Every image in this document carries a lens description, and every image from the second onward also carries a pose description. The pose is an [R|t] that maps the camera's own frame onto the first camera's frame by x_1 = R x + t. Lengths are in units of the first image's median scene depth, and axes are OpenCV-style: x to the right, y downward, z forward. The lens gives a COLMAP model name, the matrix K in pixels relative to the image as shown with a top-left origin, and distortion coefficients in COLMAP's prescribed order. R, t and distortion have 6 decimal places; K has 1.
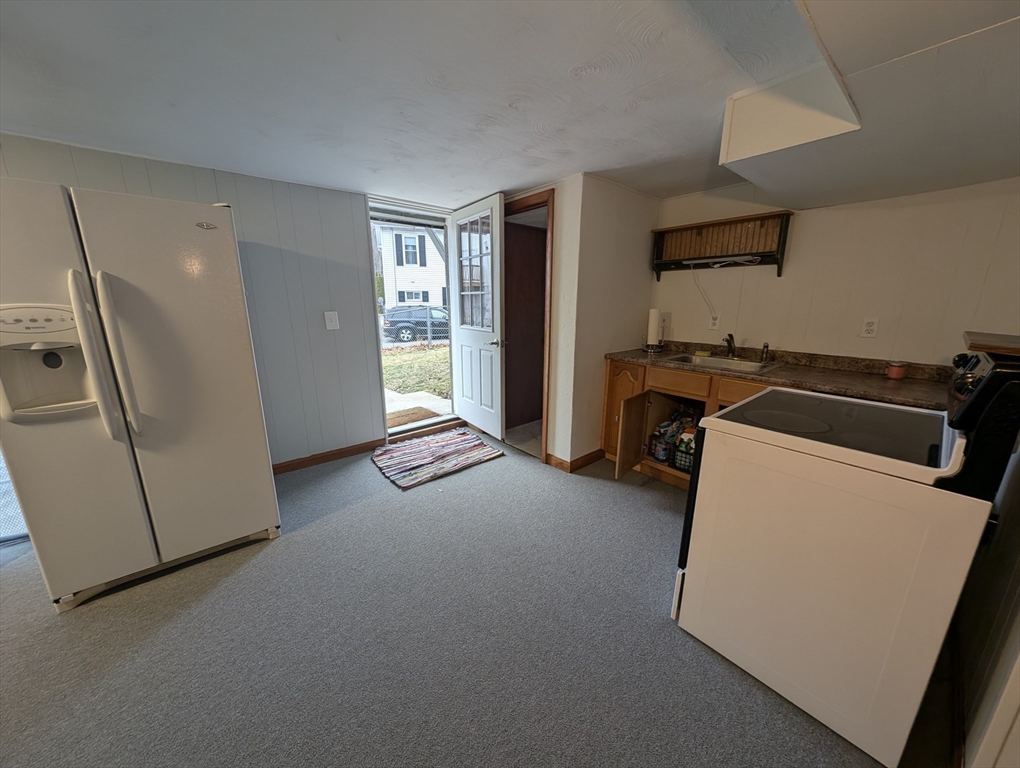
lens RADIAL K [[359.3, 0, 506.2], [0, 359.3, 384.6], [0, 0, 1]] dist [0.003580, -0.001767]
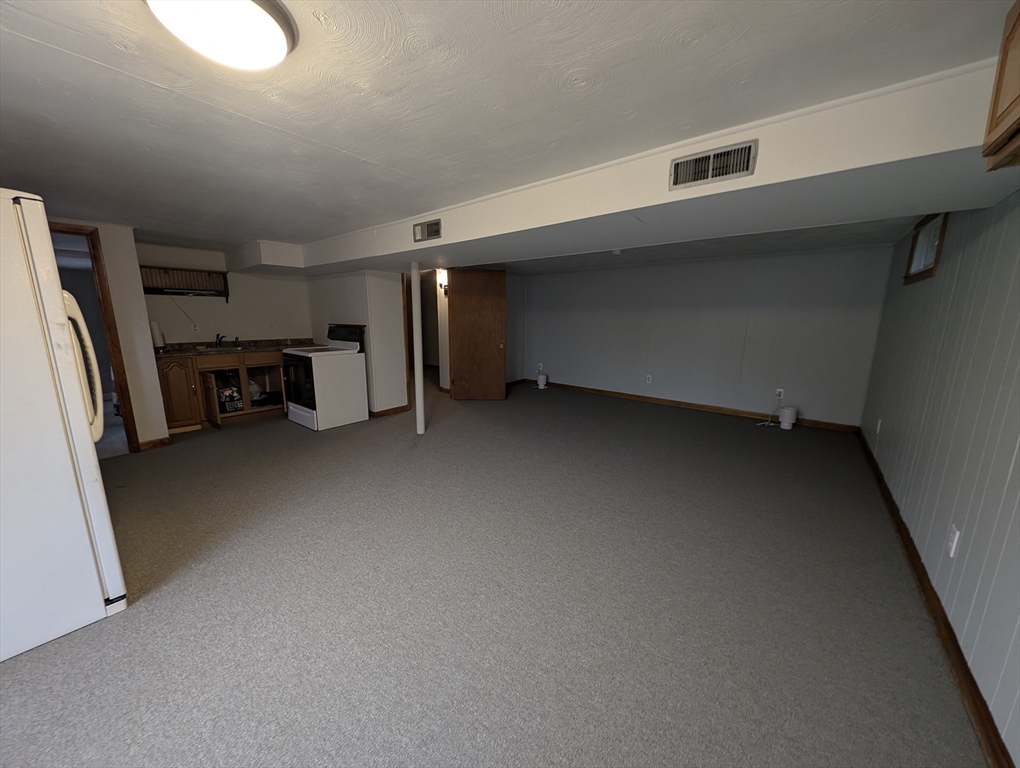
lens RADIAL K [[359.3, 0, 507.0], [0, 359.3, 384.2], [0, 0, 1]] dist [0.003580, -0.001767]
pose [[-0.190919, -0.186008, 0.963821, -1.349118], [0.219152, 0.949021, 0.226563, 0.006204], [-0.956829, 0.254479, -0.140422, -0.058211]]
